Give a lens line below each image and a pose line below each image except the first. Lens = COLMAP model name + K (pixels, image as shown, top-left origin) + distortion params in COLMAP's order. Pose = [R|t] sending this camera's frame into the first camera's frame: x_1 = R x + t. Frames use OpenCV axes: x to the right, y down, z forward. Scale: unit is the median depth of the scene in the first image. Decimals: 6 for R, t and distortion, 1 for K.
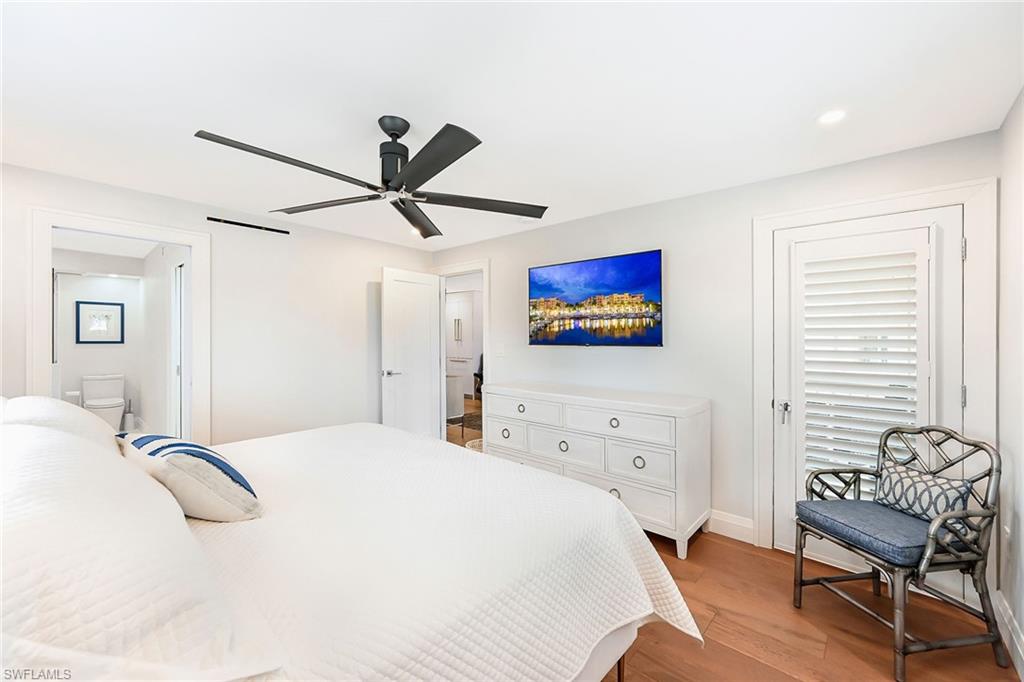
lens RADIAL K [[405.7, 0, 511.7], [0, 405.7, 339.4], [0, 0, 1]] dist [-0.001235, -0.000173]
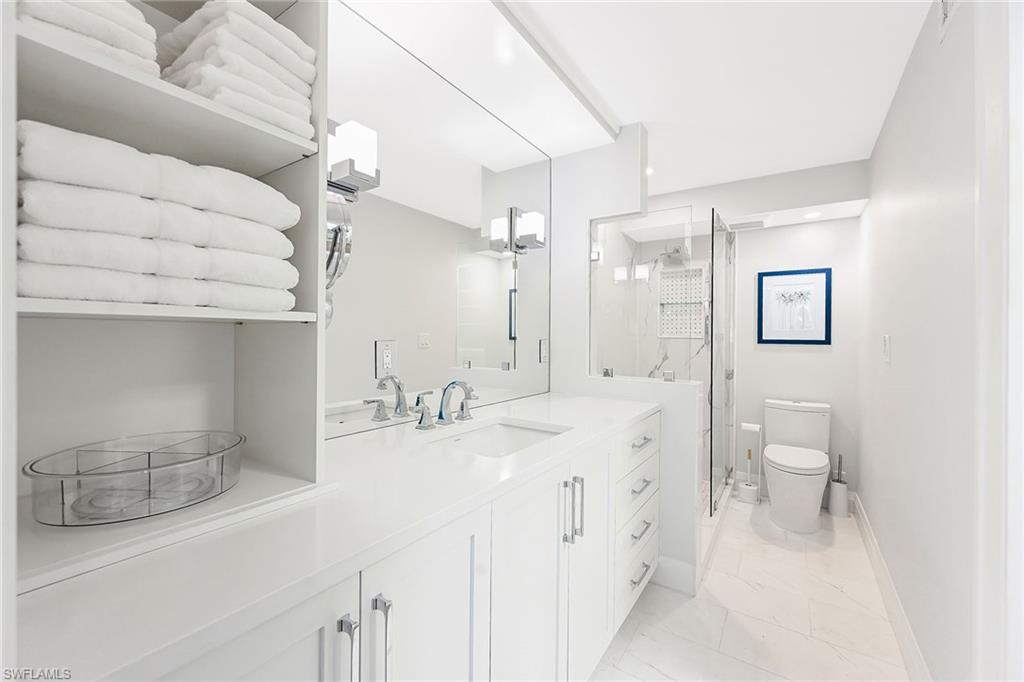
lens RADIAL K [[405.7, 0, 512.1], [0, 405.7, 338.3], [0, 0, 1]] dist [-0.001235, -0.000173]
pose [[0.139031, 0.005225, -0.990274, -0.507908], [-0.007751, 0.999961, 0.004188, 0.003249], [0.990258, 0.007094, 0.139066, 0.532318]]
